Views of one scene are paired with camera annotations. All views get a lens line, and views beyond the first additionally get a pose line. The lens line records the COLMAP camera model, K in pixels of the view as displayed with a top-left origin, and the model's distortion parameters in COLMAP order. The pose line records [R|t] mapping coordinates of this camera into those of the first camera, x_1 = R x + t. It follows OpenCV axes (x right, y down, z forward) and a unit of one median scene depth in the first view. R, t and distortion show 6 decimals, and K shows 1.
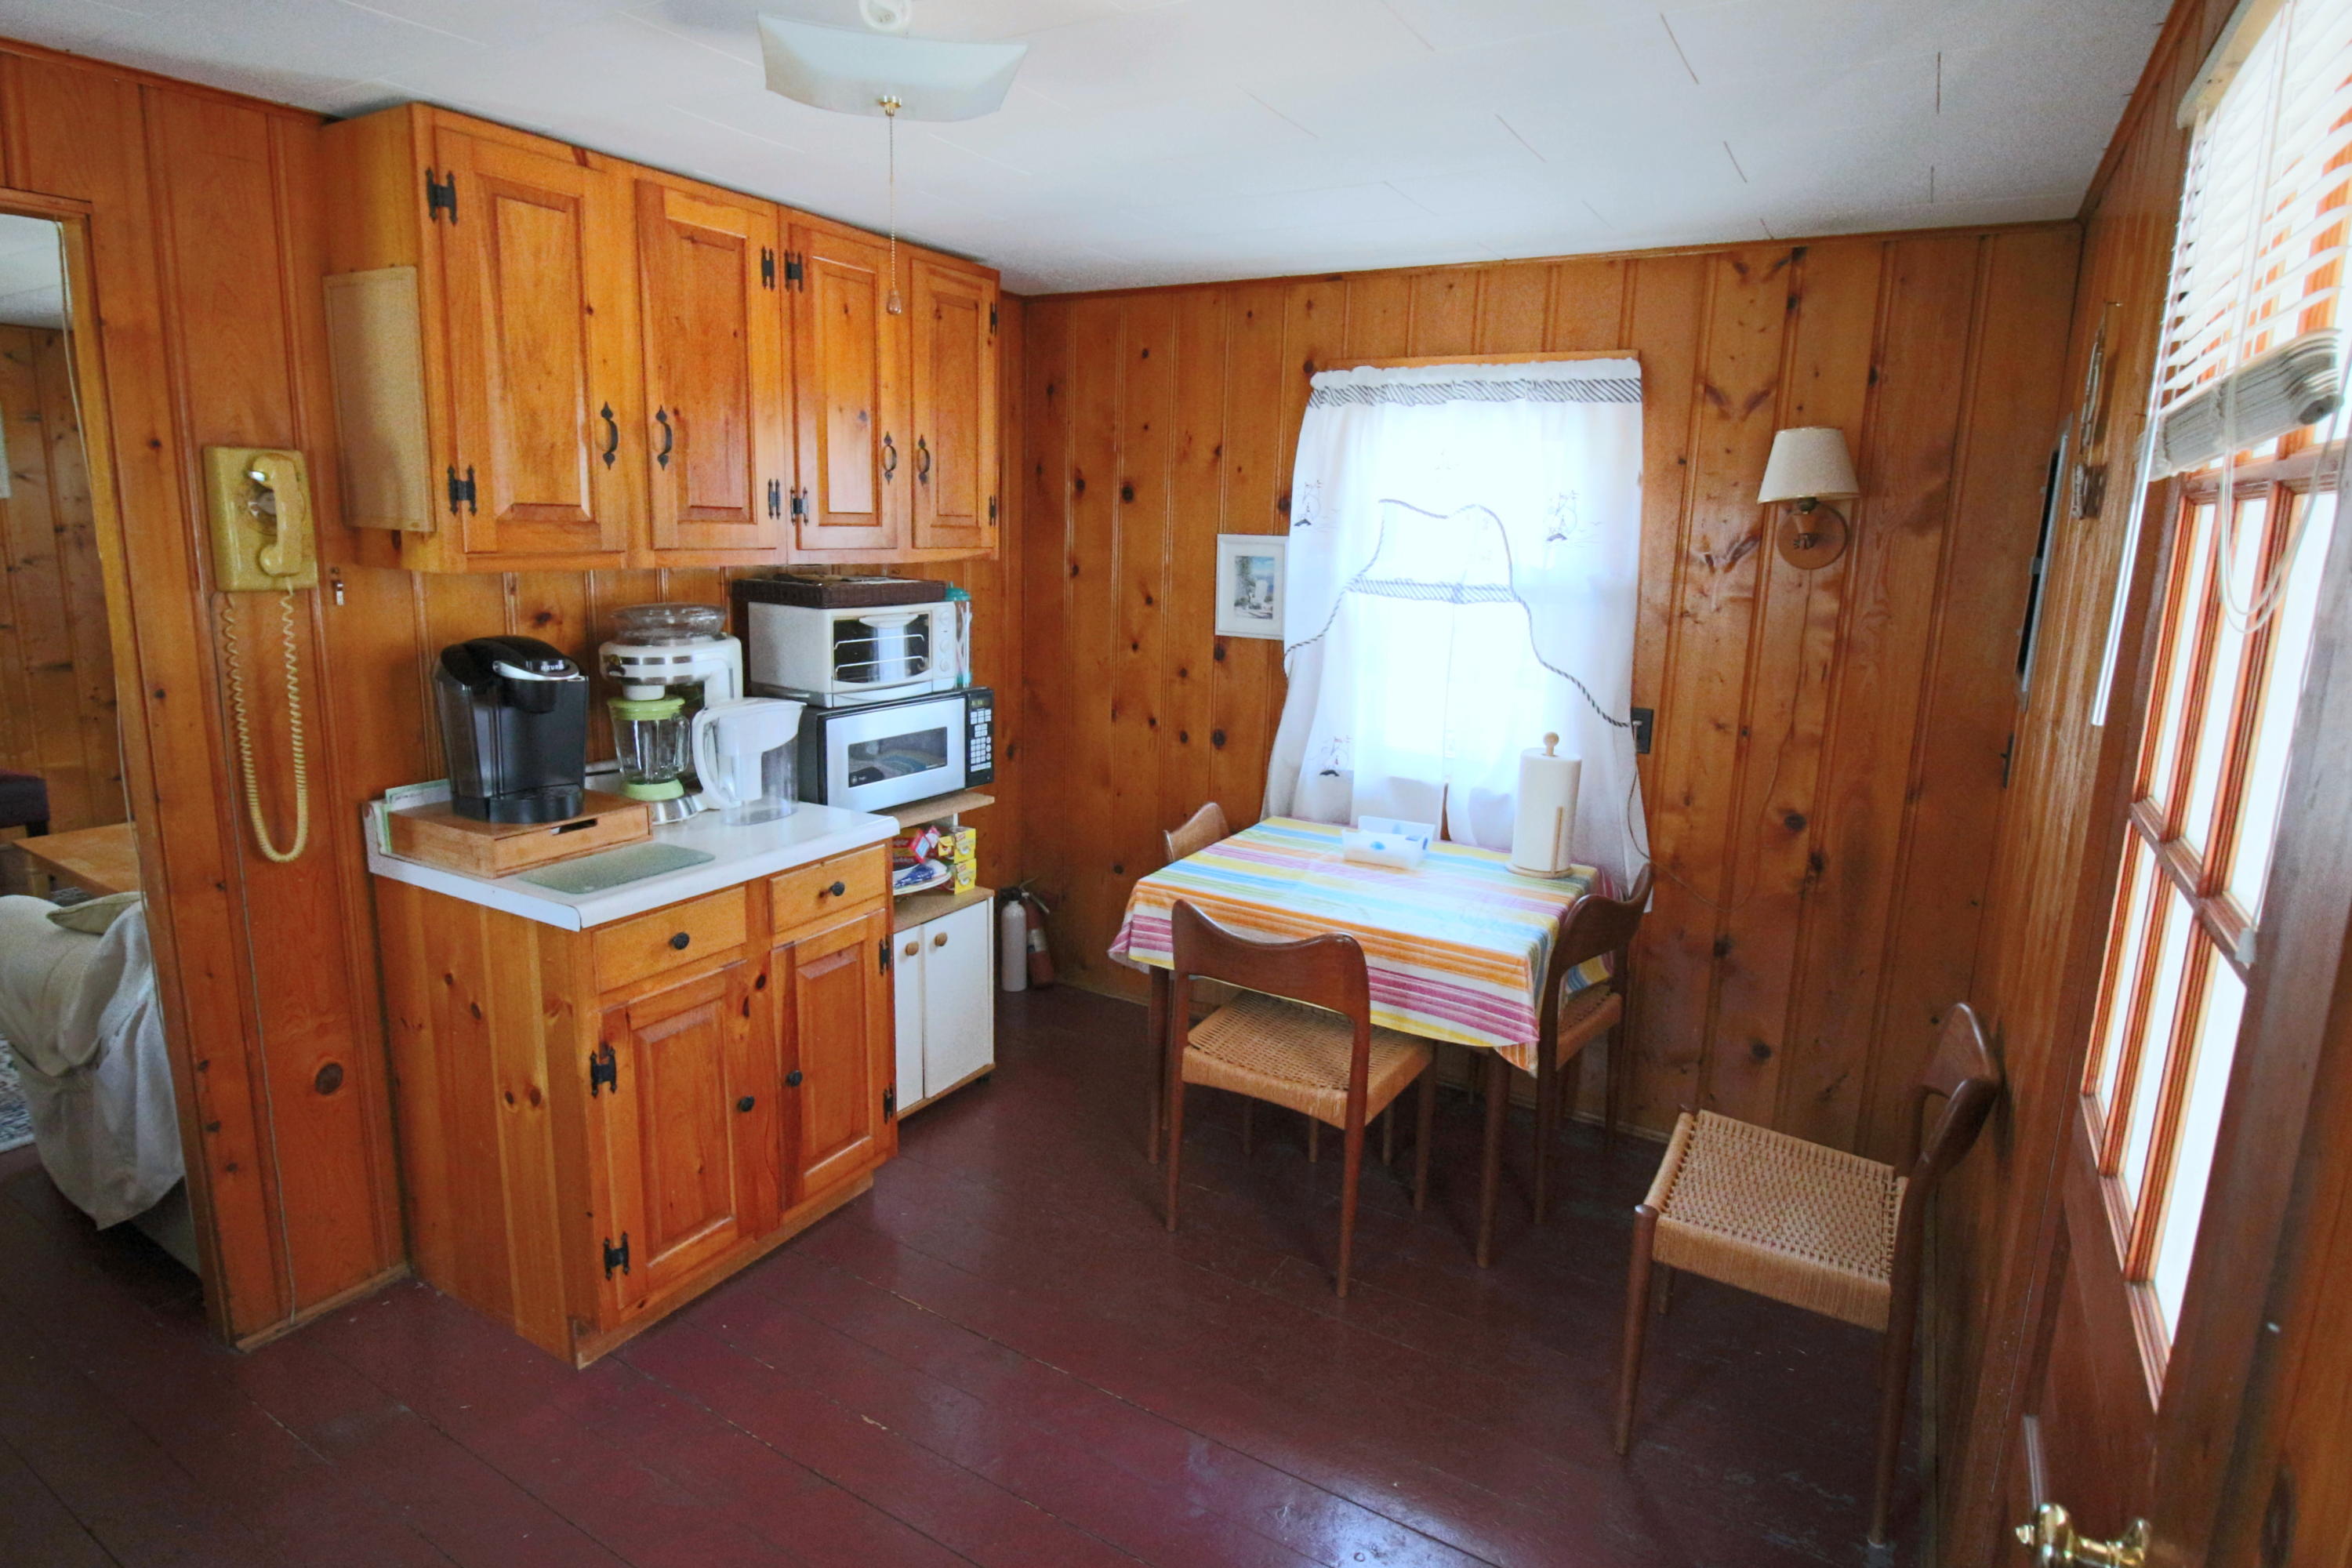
lens RADIAL K [[1231.6, 0, 1171.5], [0, 1231.6, 748.8], [0, 0, 1]] dist [-0.001016, -0.014286]
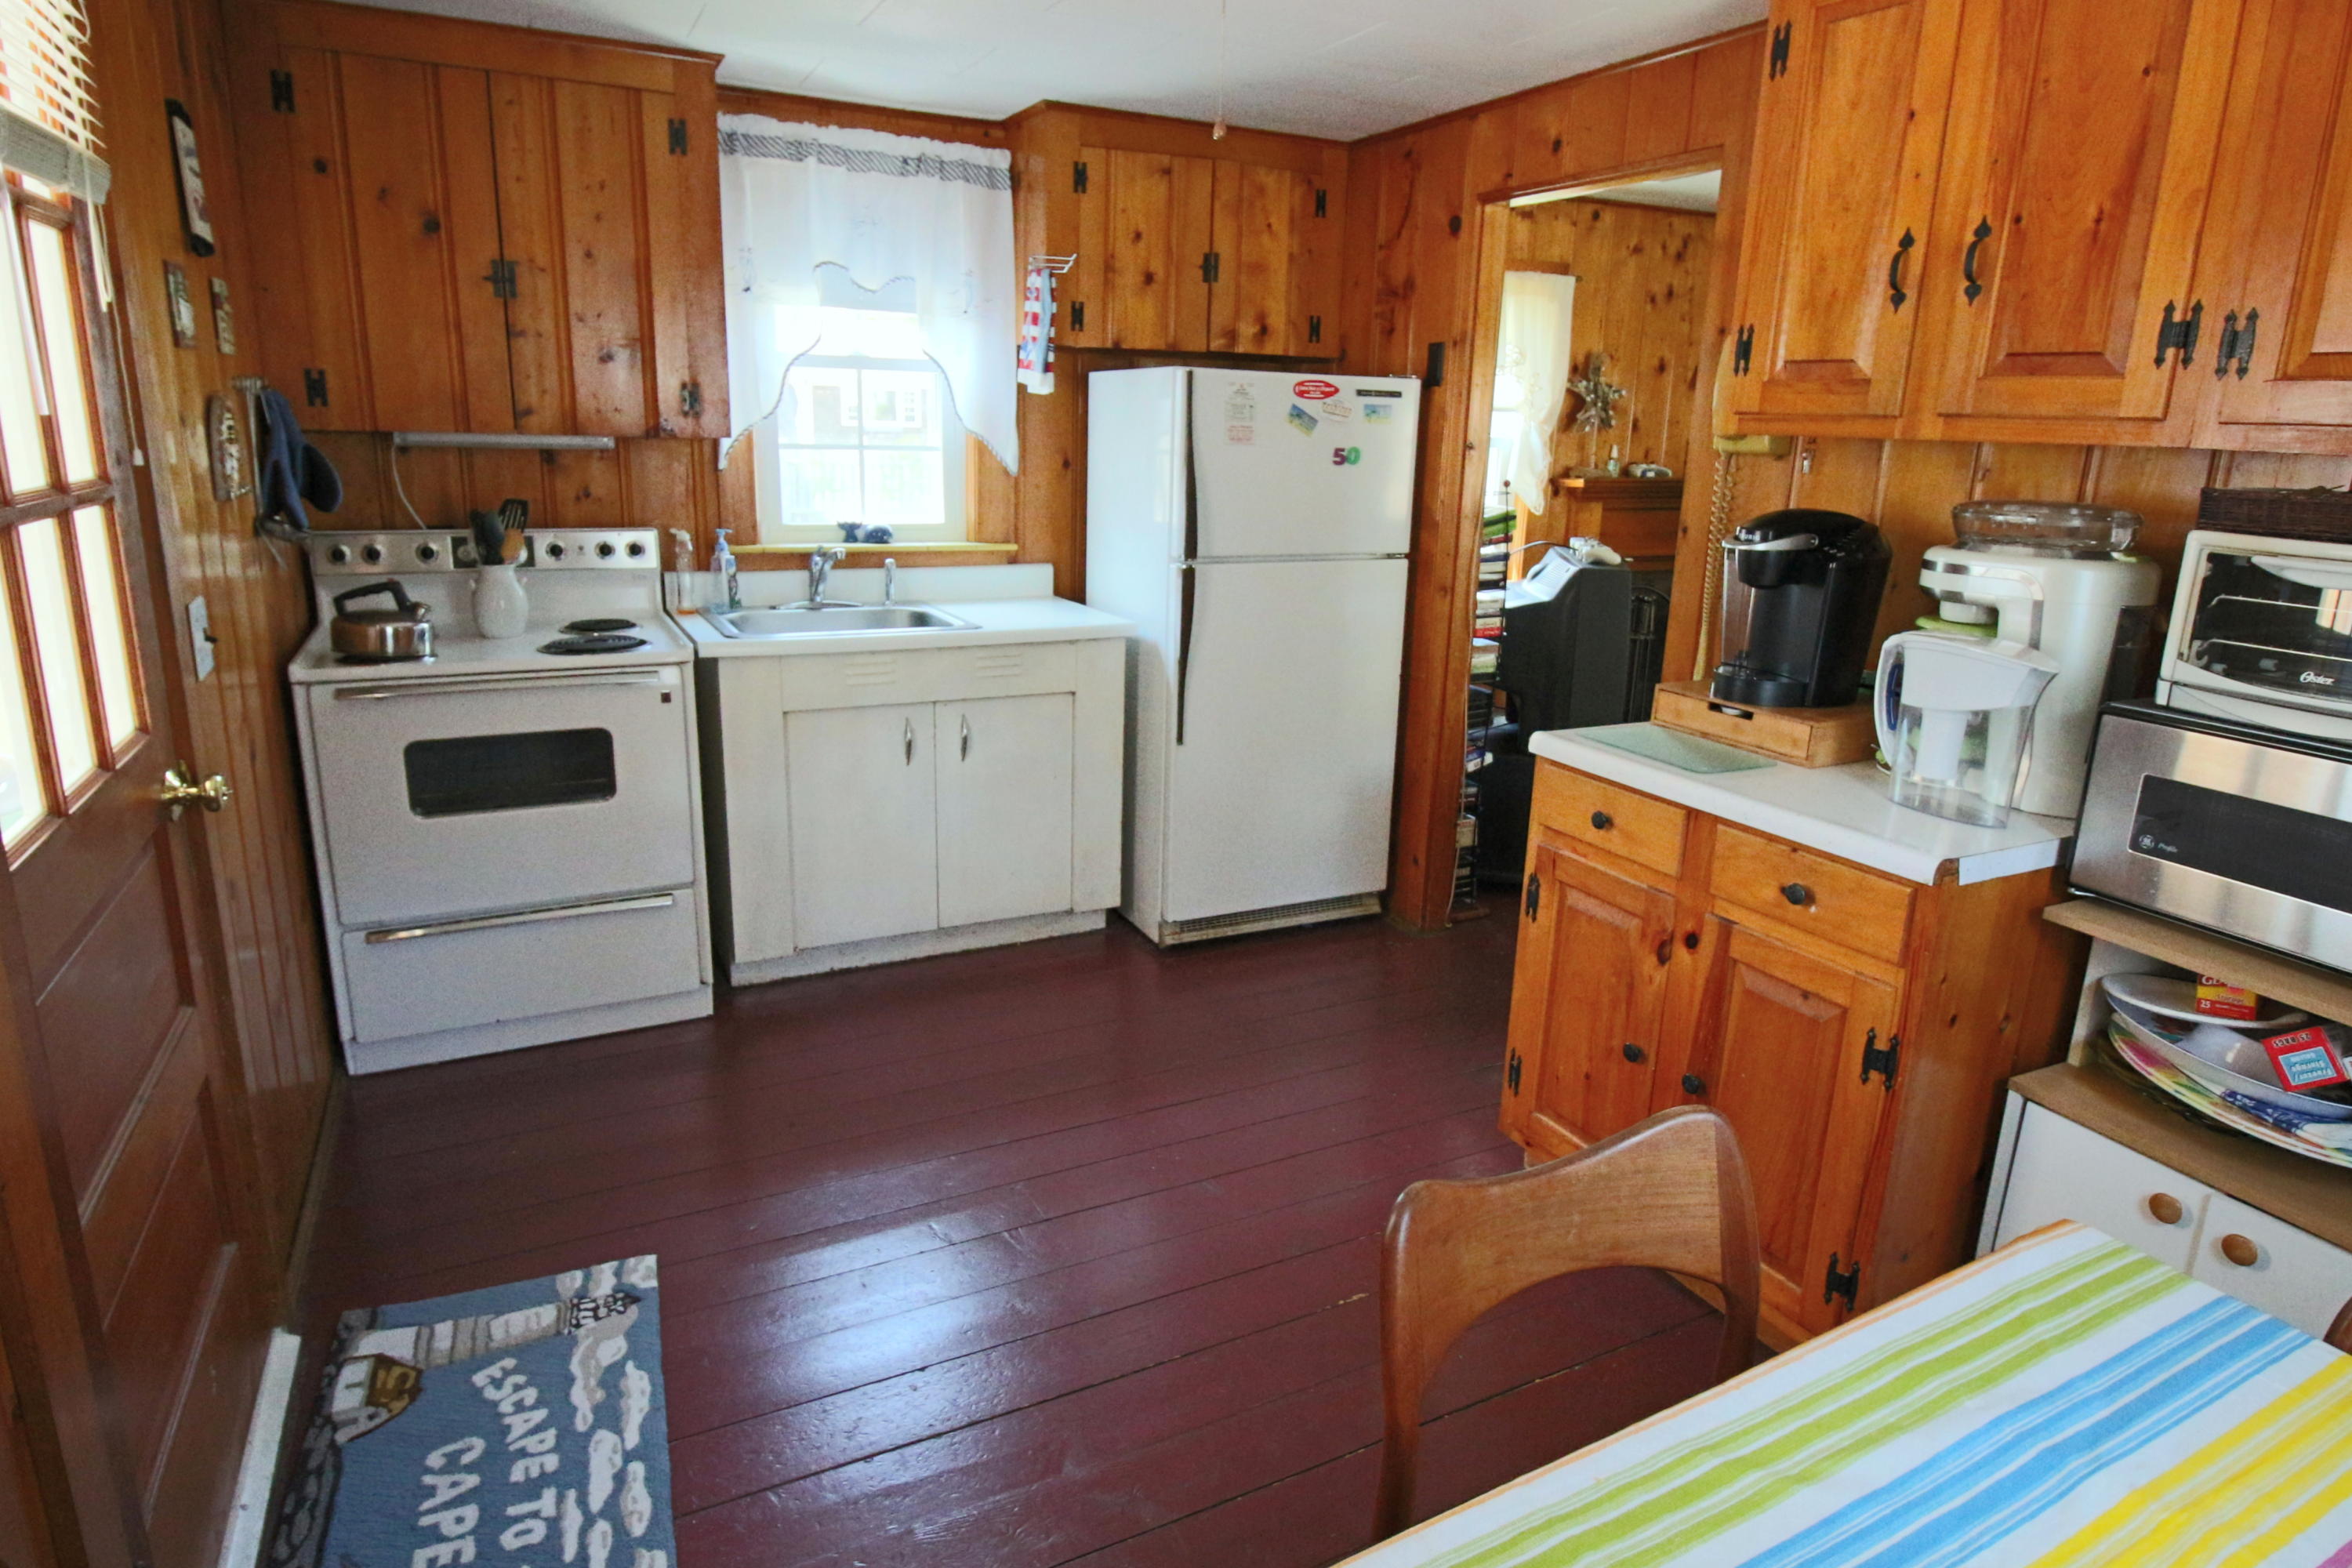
lens RADIAL K [[1328.4, 0, 1172.2], [0, 1328.4, 742.4], [0, 0, 1]] dist [-0.000033, -0.017253]
pose [[-0.533232, 0.163803, -0.829959, 0.574408], [-0.196116, 0.930413, 0.309629, -0.141690], [0.822923, 0.327872, -0.464002, 1.113492]]
